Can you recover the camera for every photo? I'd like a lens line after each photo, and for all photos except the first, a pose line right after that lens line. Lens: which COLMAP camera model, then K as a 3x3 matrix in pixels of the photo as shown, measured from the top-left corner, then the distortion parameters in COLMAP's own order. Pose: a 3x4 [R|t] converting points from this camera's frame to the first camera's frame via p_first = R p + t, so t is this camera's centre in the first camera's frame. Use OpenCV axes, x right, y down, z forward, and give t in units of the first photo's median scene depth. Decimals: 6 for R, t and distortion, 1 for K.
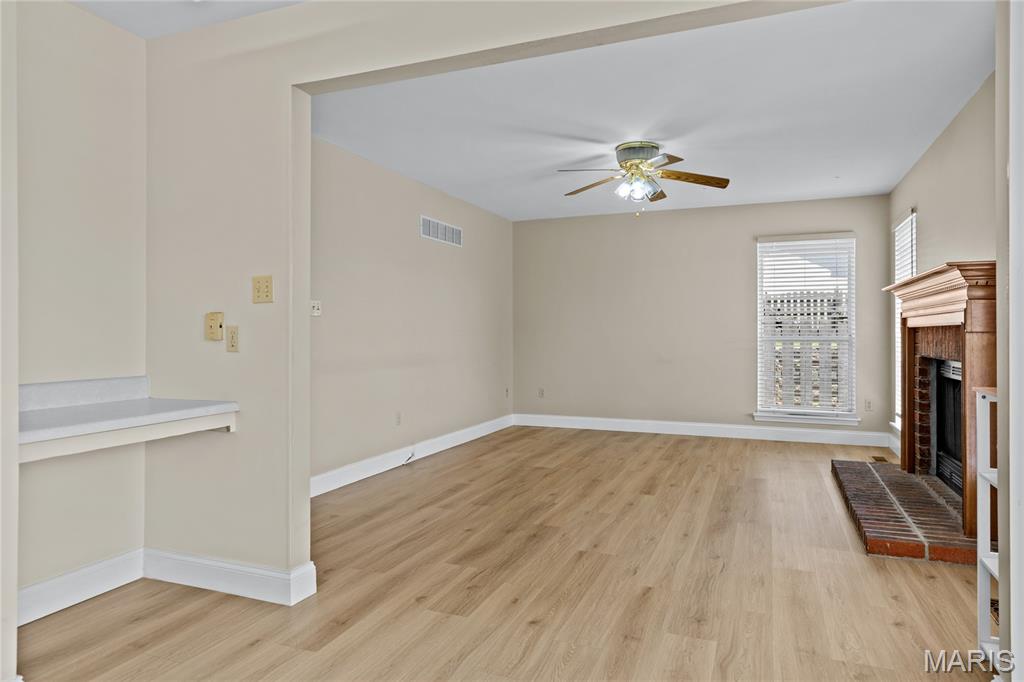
lens RADIAL K [[628.0, 0, 517.0], [0, 628.0, 334.1], [0, 0, 1]] dist [0.004950, -0.003950]
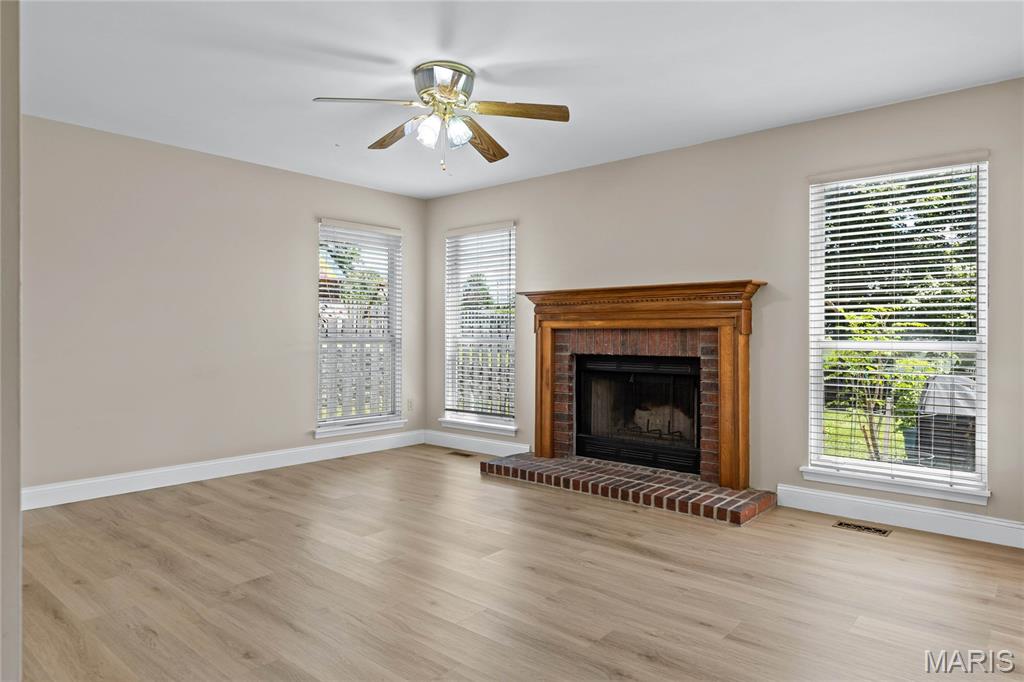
lens RADIAL K [[628.0, 0, 514.2], [0, 628.0, 335.3], [0, 0, 1]] dist [0.004950, -0.003950]
pose [[0.326525, -0.001731, 0.945187, -0.474867], [-0.001877, 0.999995, 0.002479, -0.001945], [-0.945187, -0.002584, 0.326520, 0.717586]]
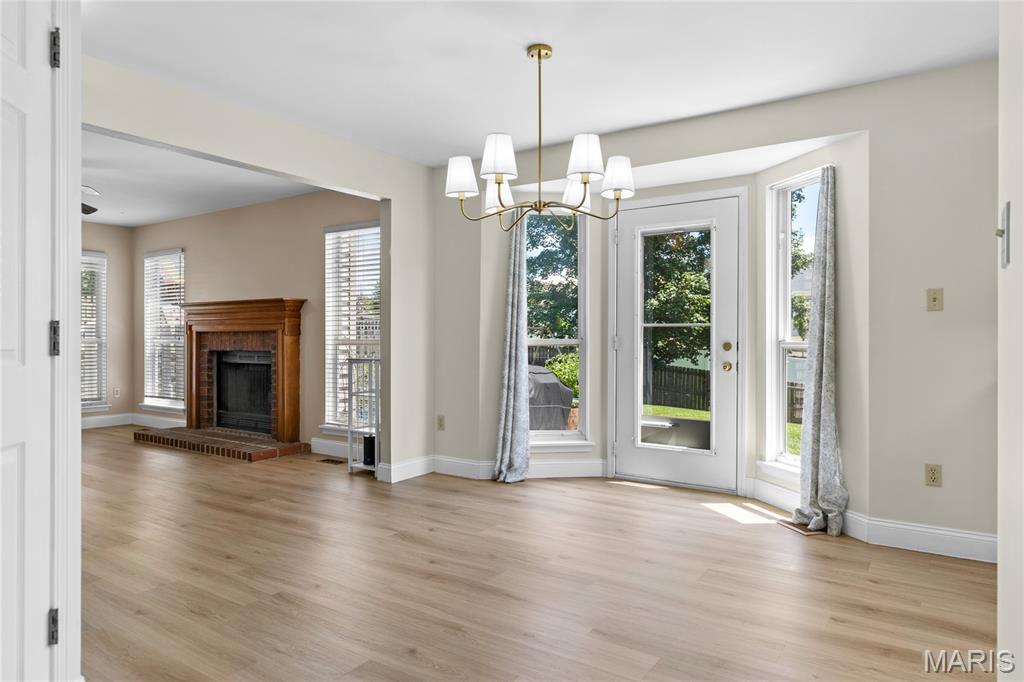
lens RADIAL K [[628.0, 0, 519.5], [0, 628.0, 337.8], [0, 0, 1]] dist [0.004950, -0.003950]
pose [[0.206438, -0.003303, 0.978454, -0.698474], [0.000512, 0.999995, 0.003267, -0.000254], [-0.978459, -0.000173, 0.206439, -0.058953]]
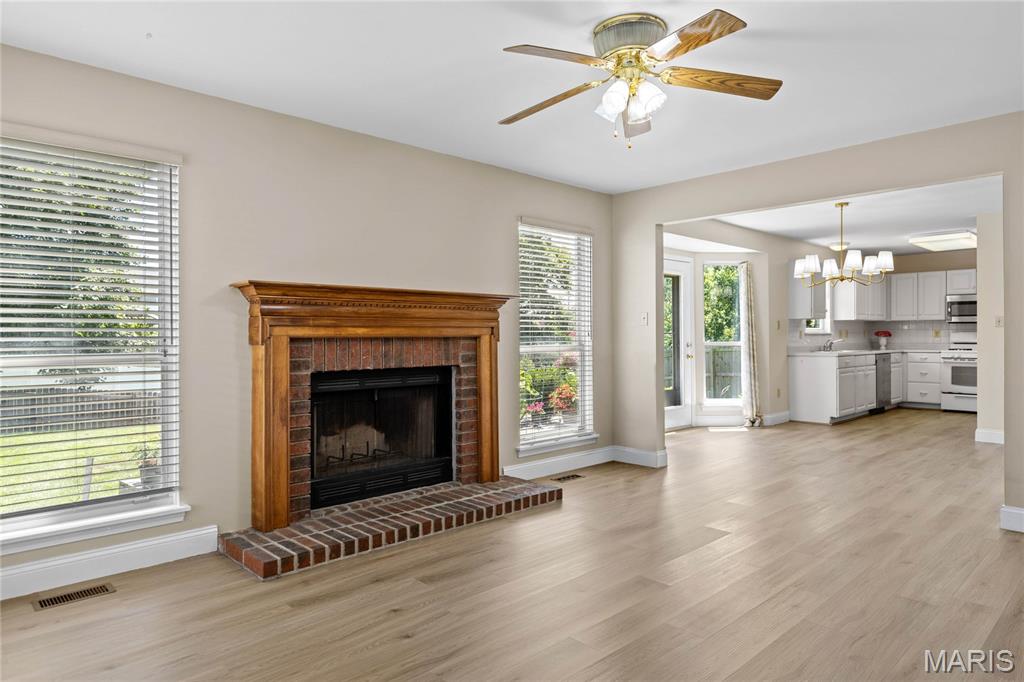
lens RADIAL K [[628.0, 0, 516.1], [0, 628.0, 337.0], [0, 0, 1]] dist [0.004950, -0.003950]
pose [[-0.911932, 0.003778, 0.410323, 0.050917], [0.004752, 0.999988, 0.001355, -0.011951], [-0.410313, 0.003186, -0.911939, 1.641557]]
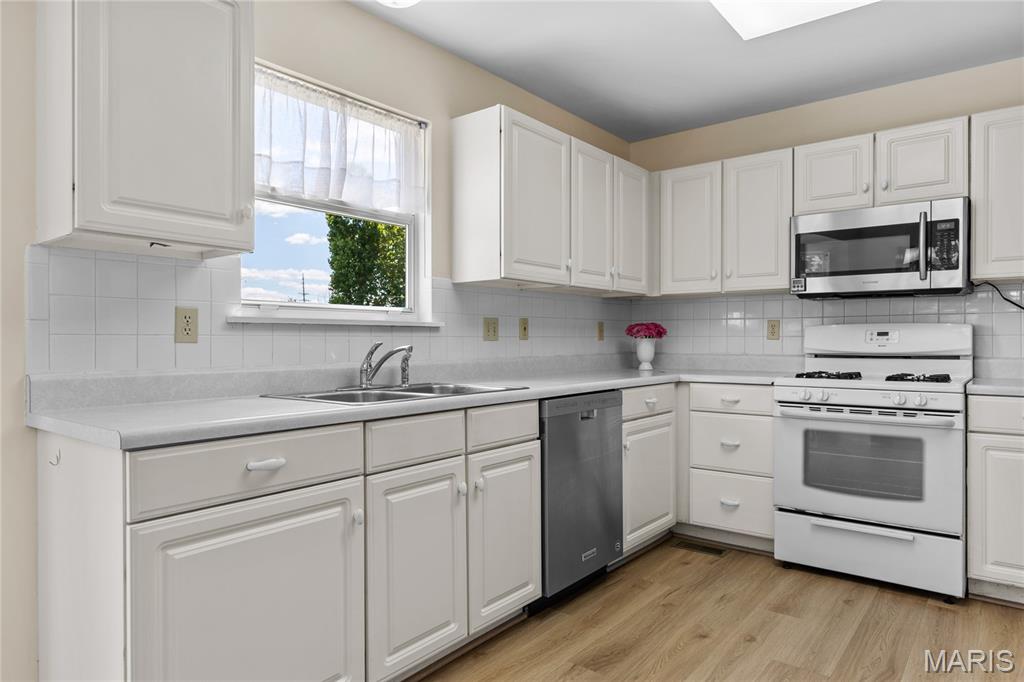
lens RADIAL K [[628.0, 0, 514.5], [0, 628.0, 340.1], [0, 0, 1]] dist [0.004950, -0.003950]
pose [[-0.959161, 0.005506, 0.282807, -0.311010], [0.005171, 0.999985, -0.001929, 0.000721], [-0.282813, -0.000388, -0.959175, -0.159600]]
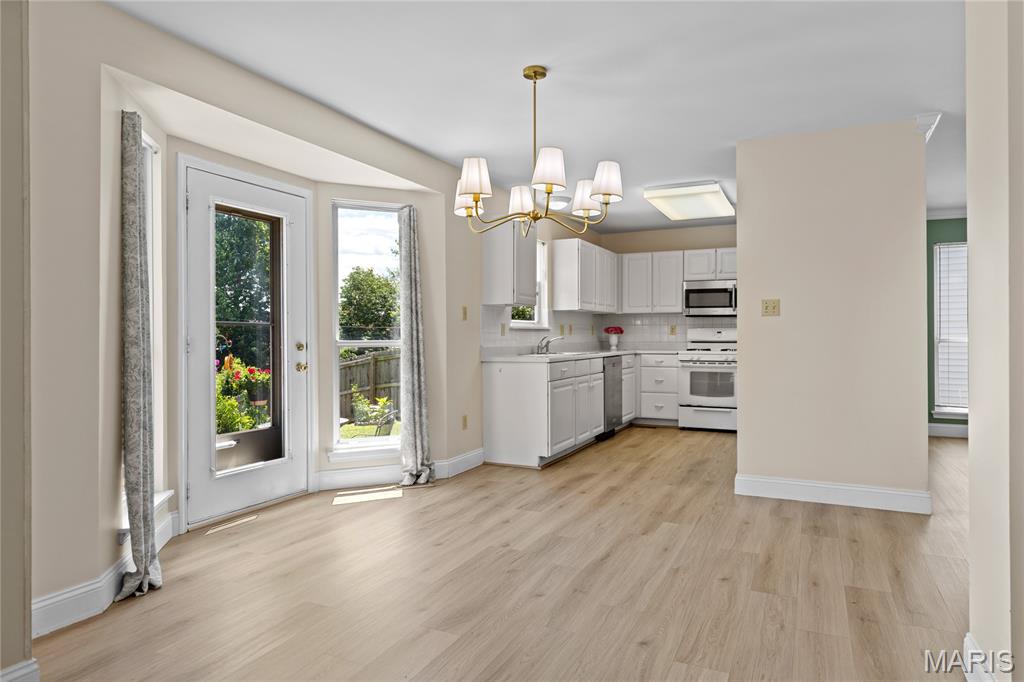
lens RADIAL K [[628.0, 0, 514.2], [0, 628.0, 335.2], [0, 0, 1]] dist [0.004950, -0.003950]
pose [[-0.998184, 0.004053, 0.060099, -0.056108], [0.004033, 0.999992, -0.000449, 0.000238], [-0.060101, -0.000206, -0.998192, 0.777978]]
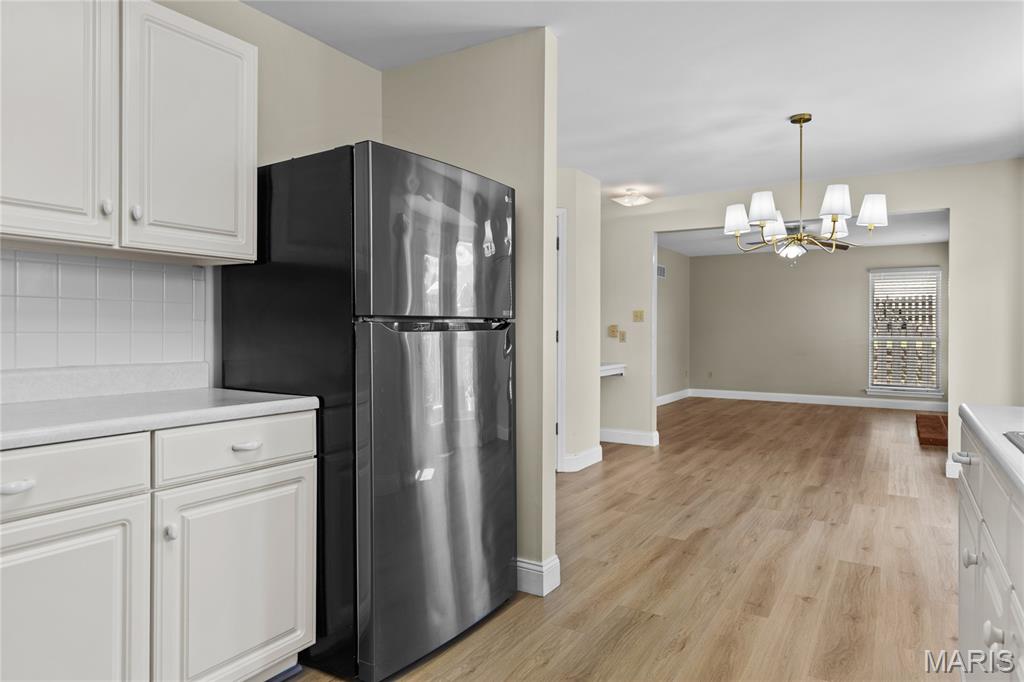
lens RADIAL K [[628.0, 0, 518.3], [0, 628.0, 333.6], [0, 0, 1]] dist [0.004950, -0.003950]
pose [[0.987103, 0.006710, -0.159947, -0.281556], [-0.006330, 0.999976, 0.002883, -0.004821], [0.159963, -0.001833, 0.987121, -0.853140]]
